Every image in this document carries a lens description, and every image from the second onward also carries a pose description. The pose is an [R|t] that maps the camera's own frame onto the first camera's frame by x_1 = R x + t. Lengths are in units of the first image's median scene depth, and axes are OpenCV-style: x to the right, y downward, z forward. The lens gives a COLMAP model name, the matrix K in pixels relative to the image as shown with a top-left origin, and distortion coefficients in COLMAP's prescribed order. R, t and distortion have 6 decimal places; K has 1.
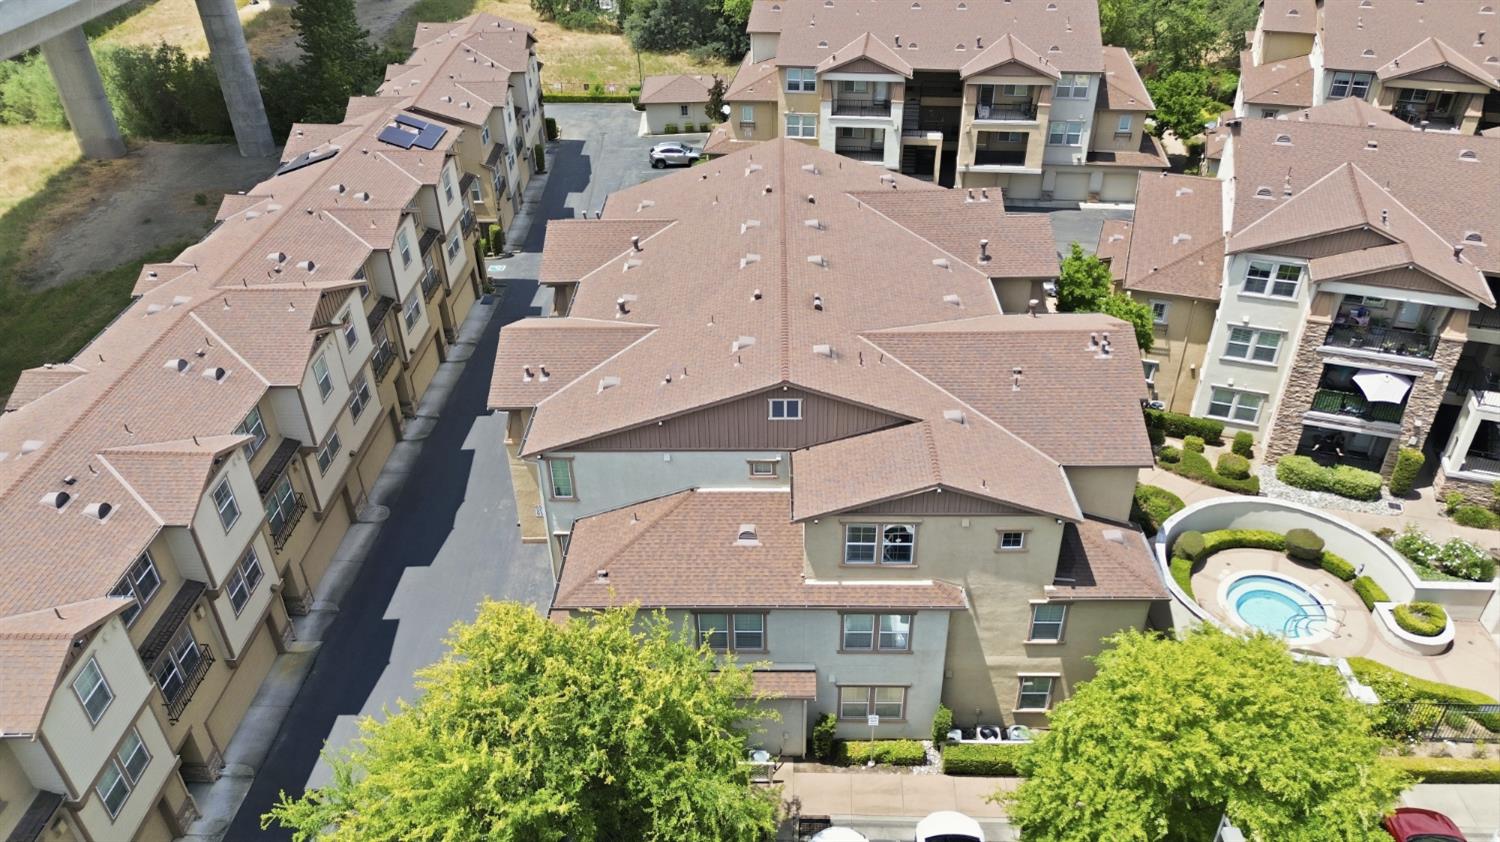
lens RADIAL K [[1055.7, 0, 750.0], [0, 1055.7, 421.0], [0, 0, 1]] dist [0.072054, -0.071959]
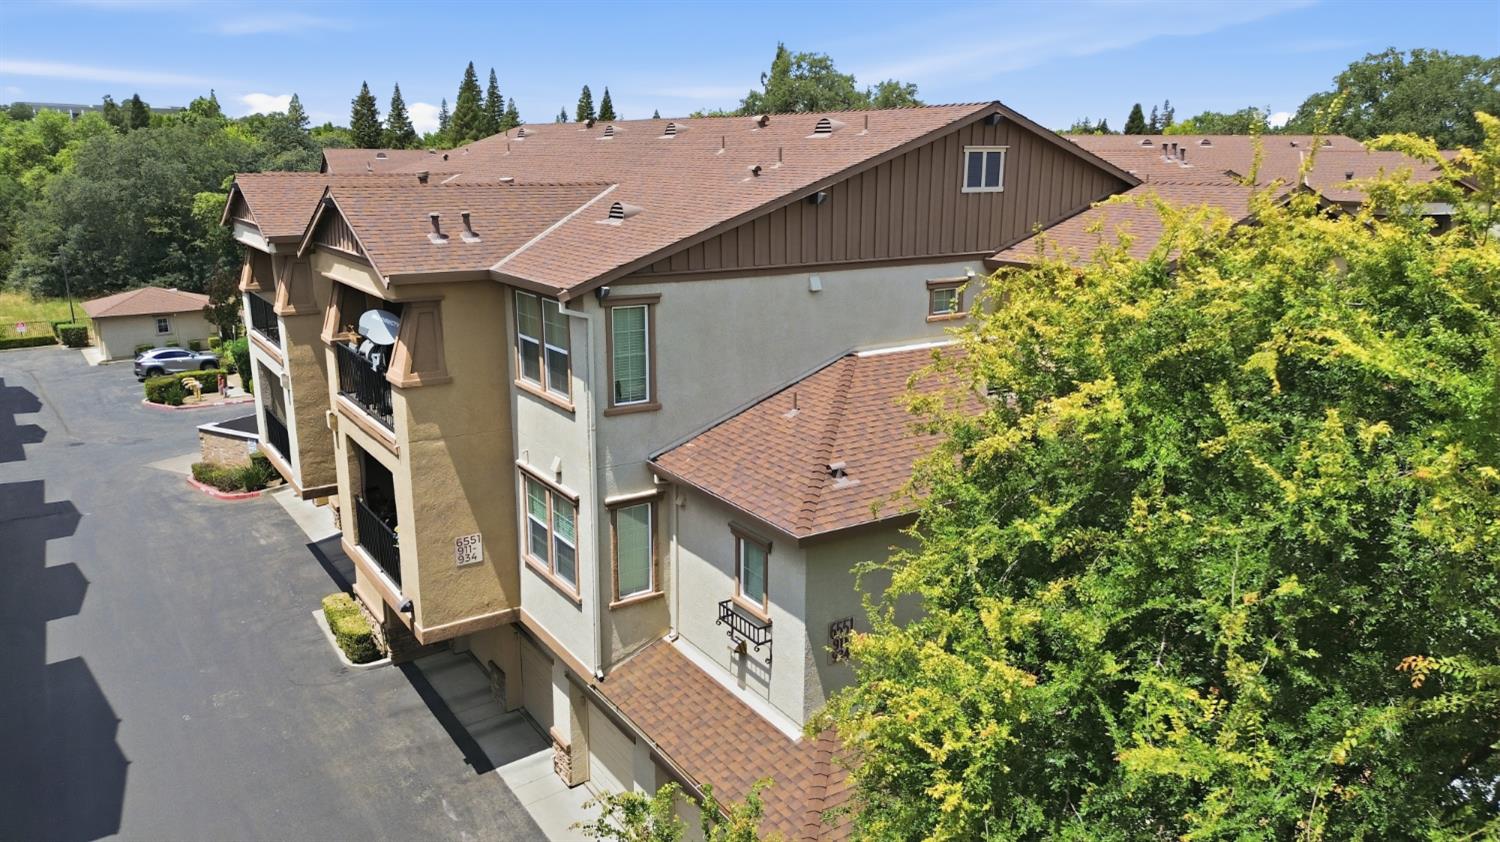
lens RADIAL K [[1055.7, 0, 750.0], [0, 1055.7, 421.0], [0, 0, 1]] dist [0.072054, -0.071959]
pose [[0.820212, -0.120037, 0.559324, -0.401762], [0.305946, 0.918203, -0.251594, 0.215990], [-0.483373, 0.377483, 0.789846, 0.628453]]
